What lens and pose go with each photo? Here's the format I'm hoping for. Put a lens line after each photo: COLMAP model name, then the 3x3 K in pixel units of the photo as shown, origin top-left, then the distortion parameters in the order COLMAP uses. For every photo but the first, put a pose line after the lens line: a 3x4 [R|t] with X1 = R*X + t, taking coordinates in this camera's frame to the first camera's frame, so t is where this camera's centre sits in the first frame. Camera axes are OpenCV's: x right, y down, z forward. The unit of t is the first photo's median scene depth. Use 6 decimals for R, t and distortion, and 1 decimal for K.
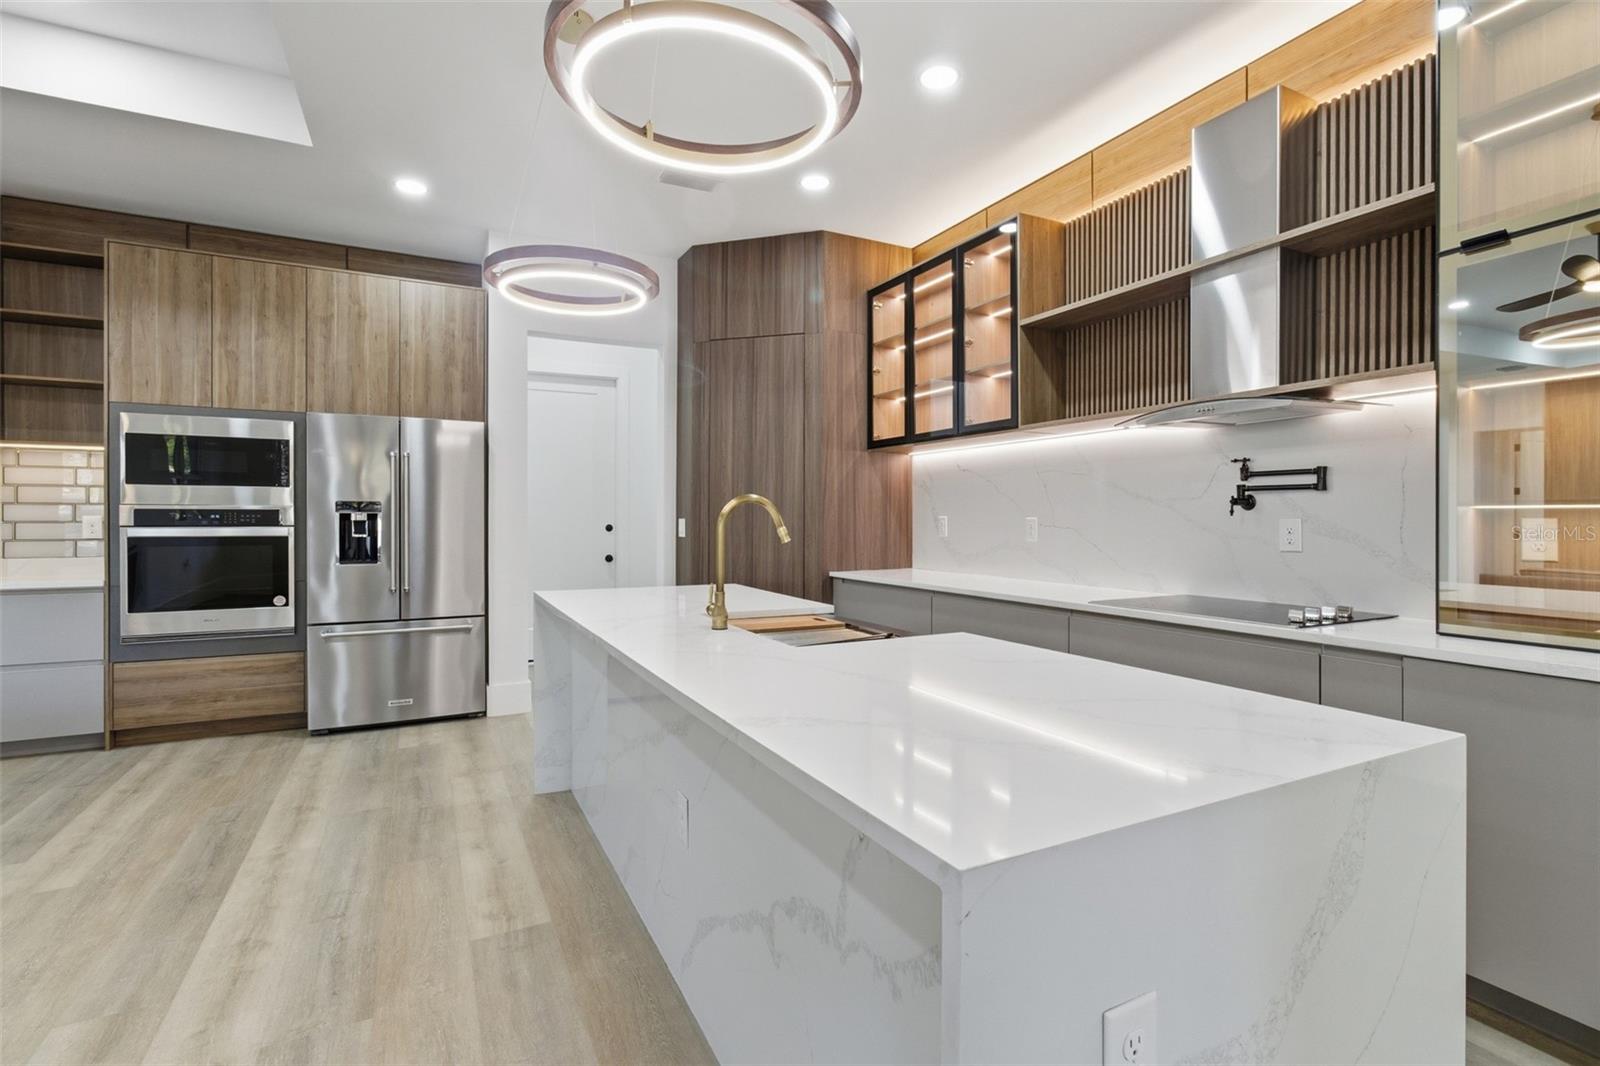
lens RADIAL K [[755.0, 0, 827.0], [0, 755.0, 527.6], [0, 0, 1]] dist [-0.009455, -0.000041]
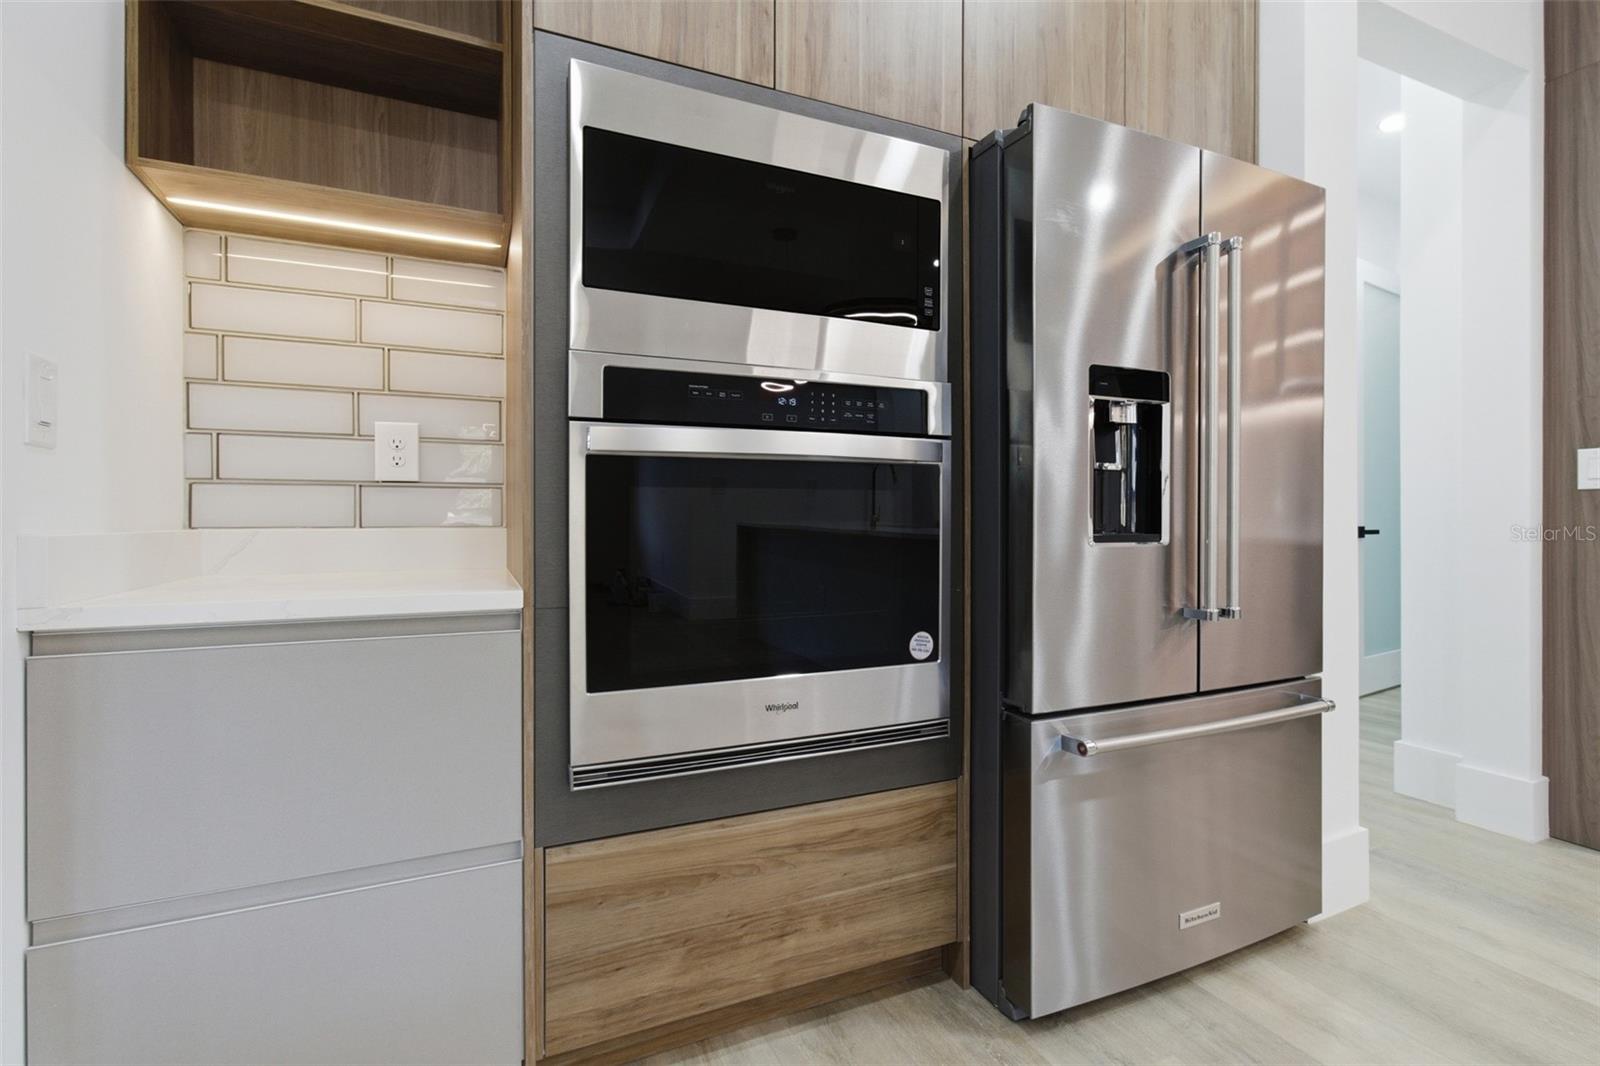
lens RADIAL K [[755.0, 0, 815.3], [0, 755.0, 535.8], [0, 0, 1]] dist [-0.009455, -0.000041]
pose [[0.998226, -0.003702, -0.059420, -0.777075], [0.003837, 0.999990, 0.002147, 0.044982], [0.059412, -0.002371, 0.998231, 0.651749]]
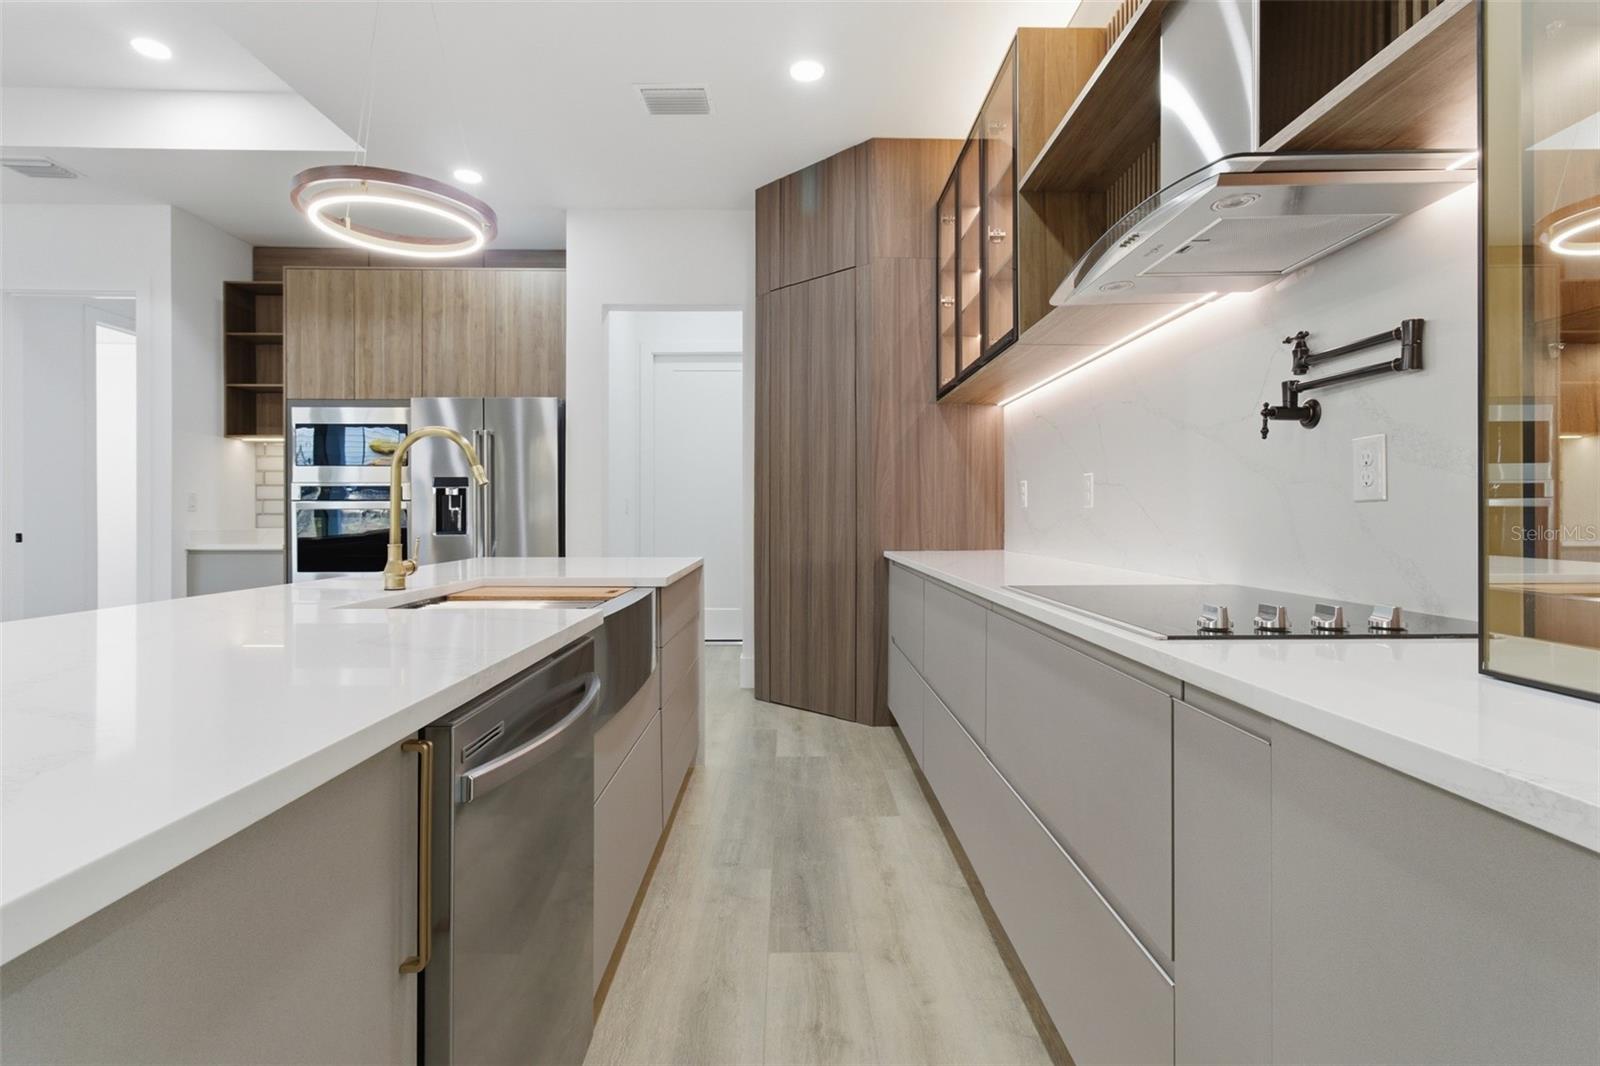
lens RADIAL K [[755.0, 0, 829.4], [0, 755.0, 524.1], [0, 0, 1]] dist [-0.009455, -0.000041]
pose [[0.900010, 0.000755, -0.435869, 0.355805], [-0.001584, 0.999998, -0.001538, 0.034742], [0.435867, 0.002075, 0.900009, 0.267346]]
